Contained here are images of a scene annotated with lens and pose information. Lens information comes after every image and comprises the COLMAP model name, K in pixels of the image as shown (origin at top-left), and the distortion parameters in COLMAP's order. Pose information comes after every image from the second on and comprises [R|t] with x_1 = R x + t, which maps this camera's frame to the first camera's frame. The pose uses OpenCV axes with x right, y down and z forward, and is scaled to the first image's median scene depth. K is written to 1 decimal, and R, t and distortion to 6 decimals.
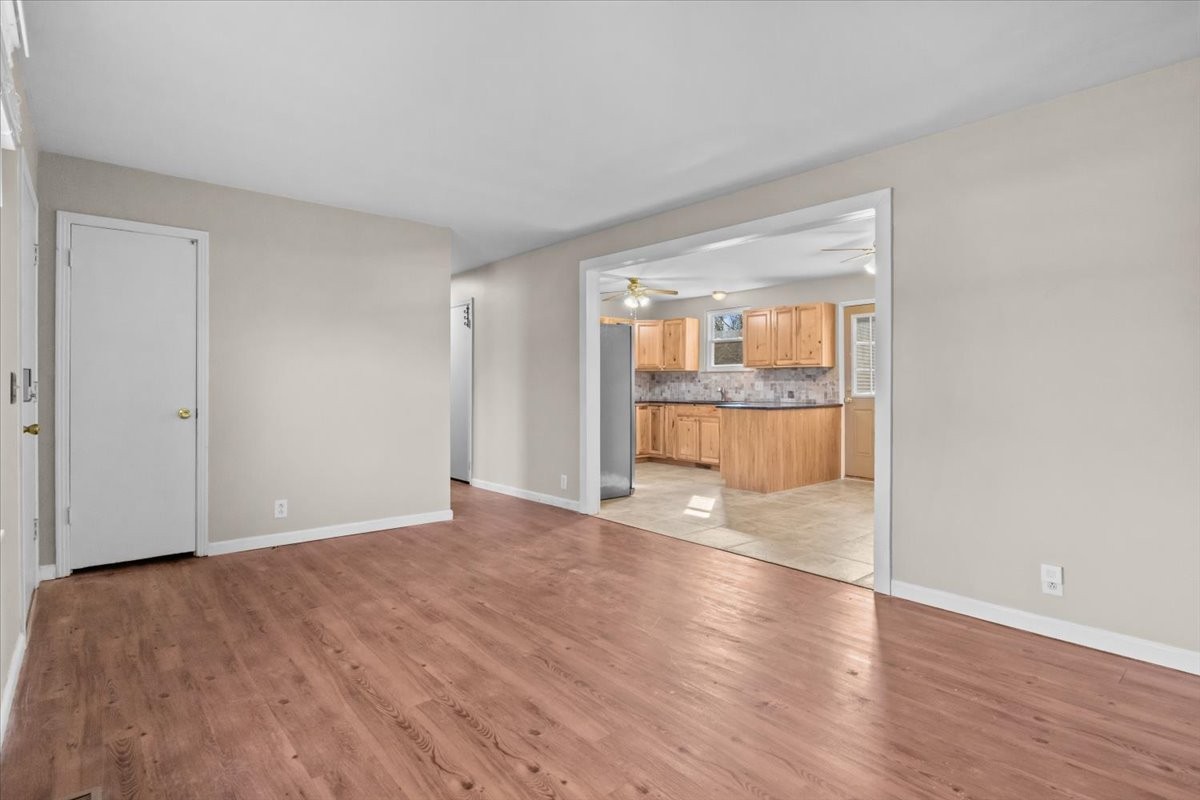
lens RADIAL K [[610.0, 0, 609.8], [0, 610.0, 390.6], [0, 0, 1]] dist [-0.004281, -0.000401]
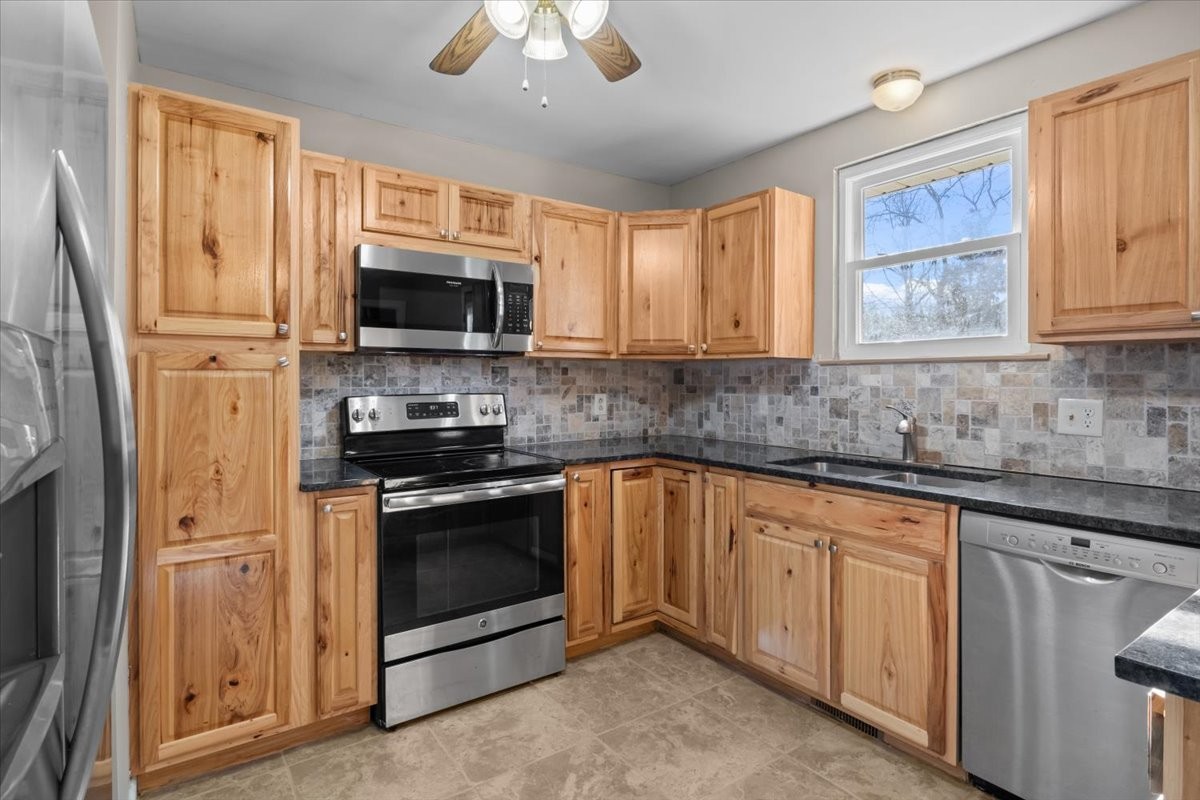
lens RADIAL K [[610.0, 0, 605.0], [0, 610.0, 392.1], [0, 0, 1]] dist [-0.004281, -0.000401]
pose [[0.994379, -0.000271, -0.105881, 0.078506], [0.001694, 0.999909, 0.013348, -0.021260], [0.105868, -0.013453, 0.994289, 0.741496]]
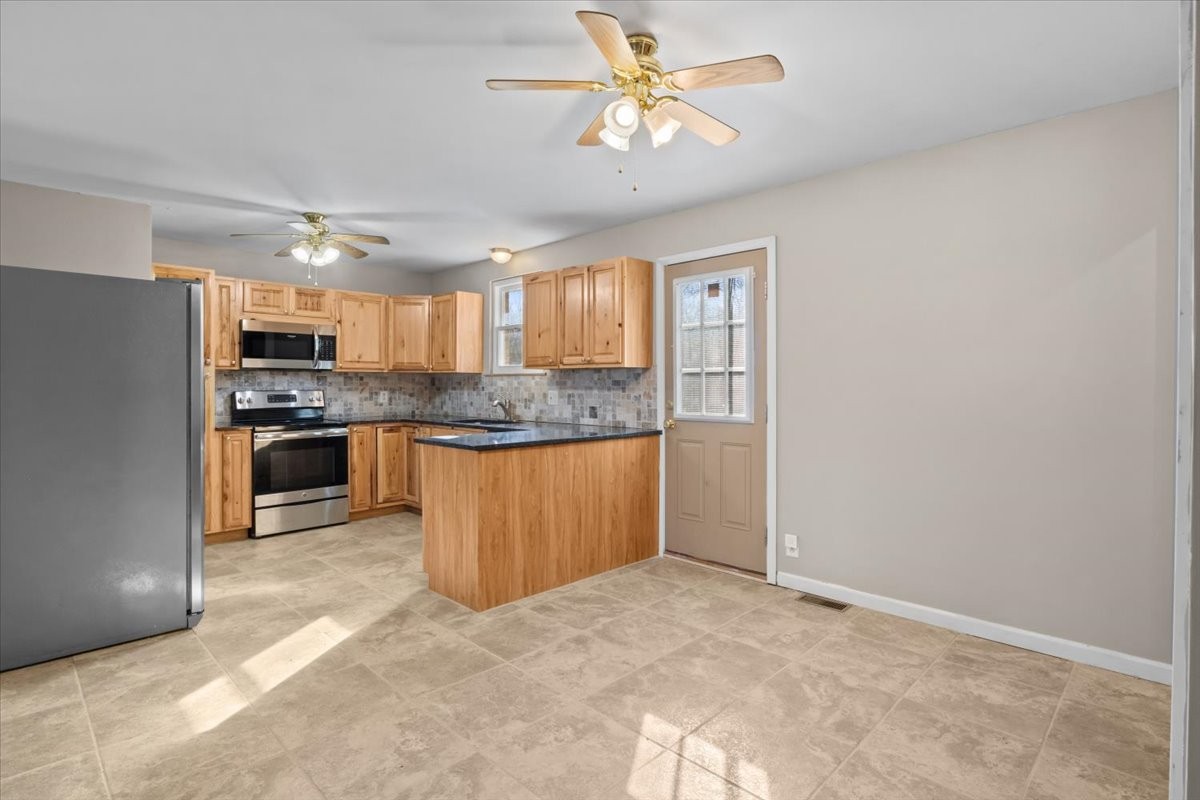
lens RADIAL K [[610.0, 0, 606.9], [0, 610.0, 395.6], [0, 0, 1]] dist [-0.004281, -0.000401]
pose [[0.997743, -0.002502, 0.067103, 0.261432], [0.001718, 0.999930, 0.011734, -0.017032], [-0.067128, -0.011592, 0.997677, 0.371643]]
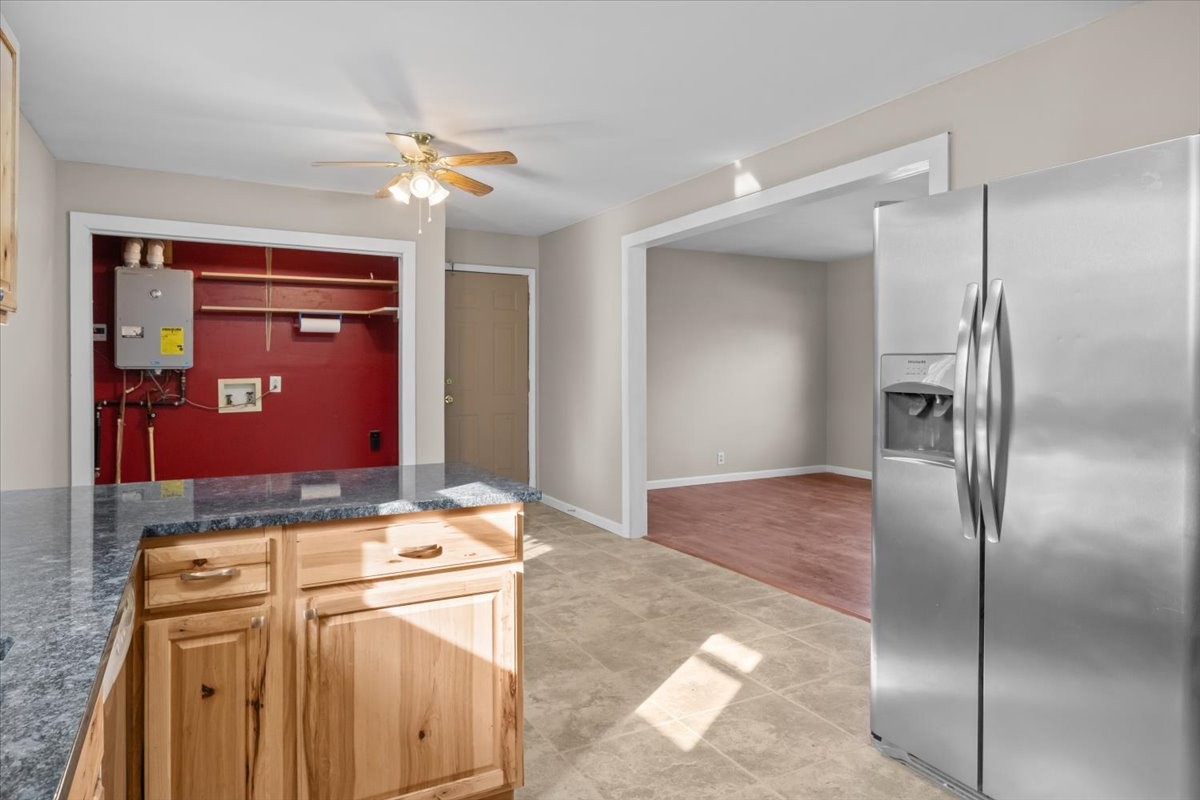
lens RADIAL K [[722.3, 0, 603.3], [0, 722.3, 365.9], [0, 0, 1]] dist [-0.000854, 0.000181]
pose [[-0.974872, -0.001213, 0.222762, 0.069927], [0.000546, 0.999969, 0.007835, -0.024049], [-0.222765, 0.007759, -0.974841, 1.079608]]
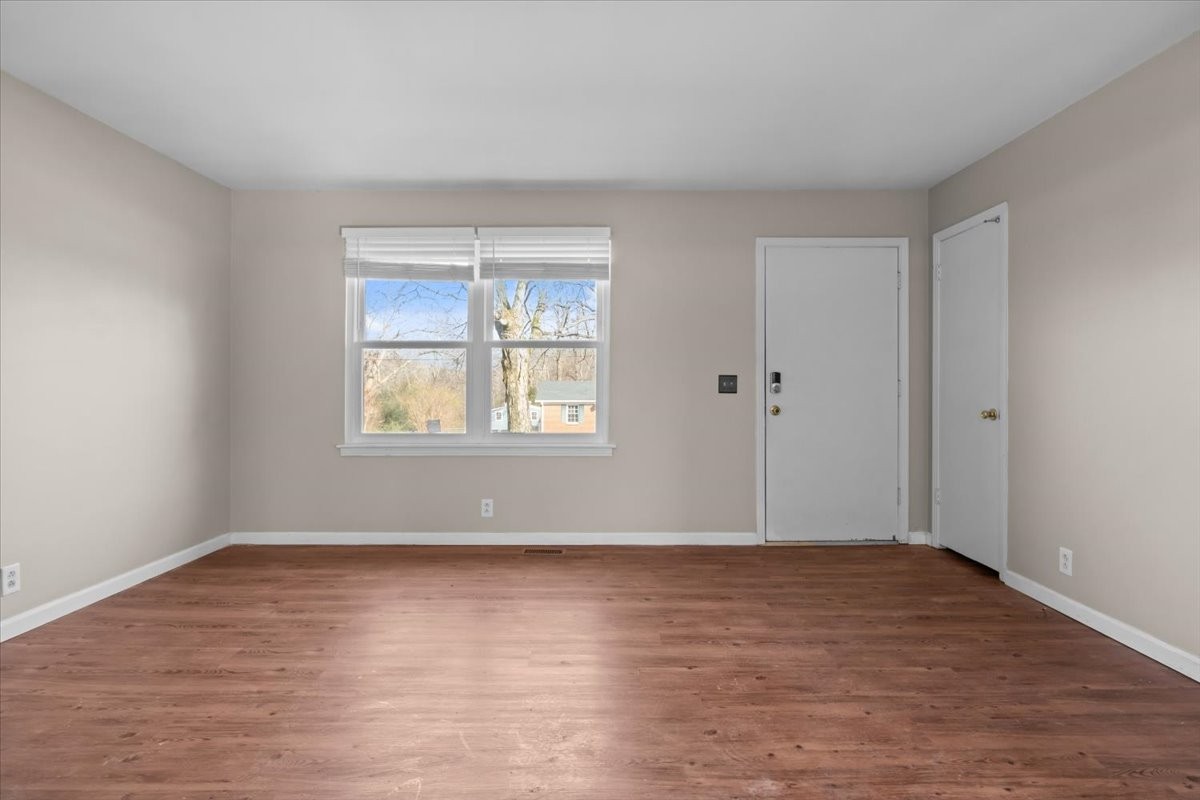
lens RADIAL K [[610.0, 0, 608.1], [0, 610.0, 388.8], [0, 0, 1]] dist [-0.004281, -0.000401]
pose [[-0.666913, -0.000390, -0.745136, 0.163017], [-0.008936, 0.999932, 0.007474, -0.000674], [0.745082, 0.011643, -0.666871, 0.550788]]
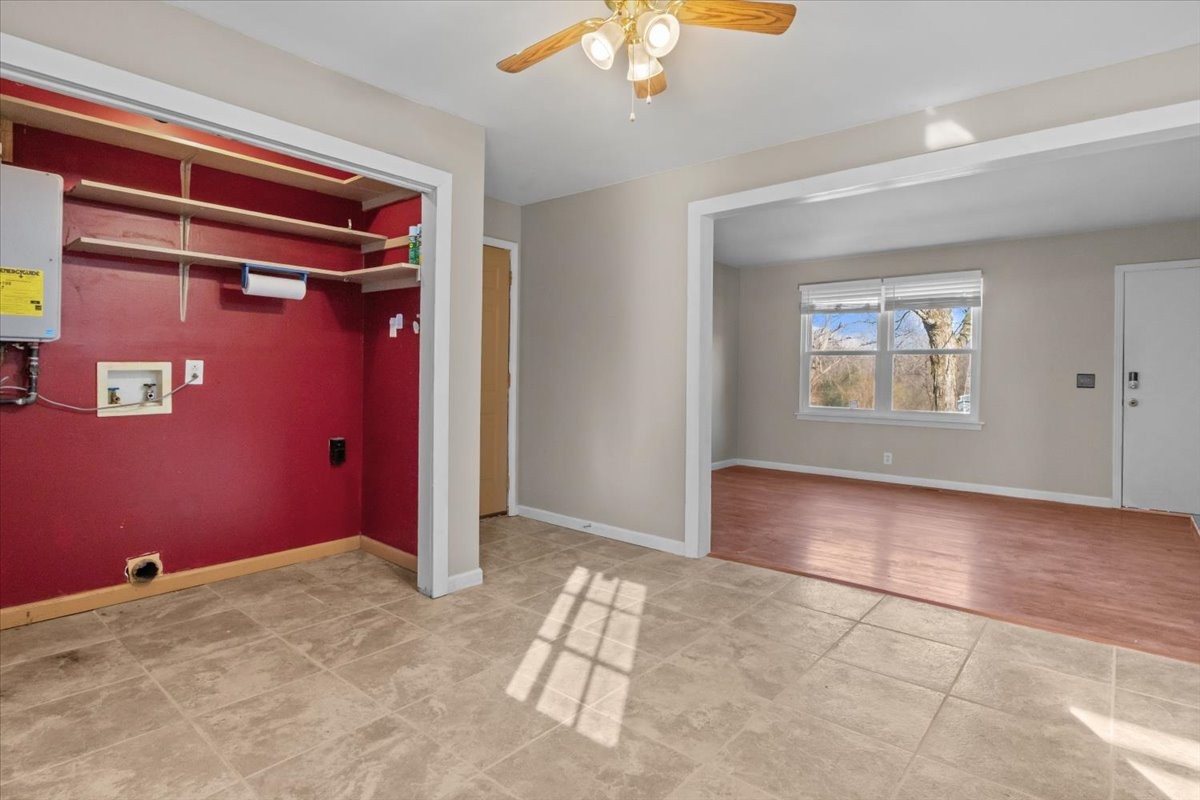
lens RADIAL K [[610.0, 0, 603.3], [0, 610.0, 376.4], [0, 0, 1]] dist [-0.004281, -0.000401]
pose [[-0.990343, -0.013799, -0.137951, 0.336287], [-0.015612, 0.999805, 0.012069, -0.006719], [0.137757, 0.014107, -0.990366, 0.886064]]
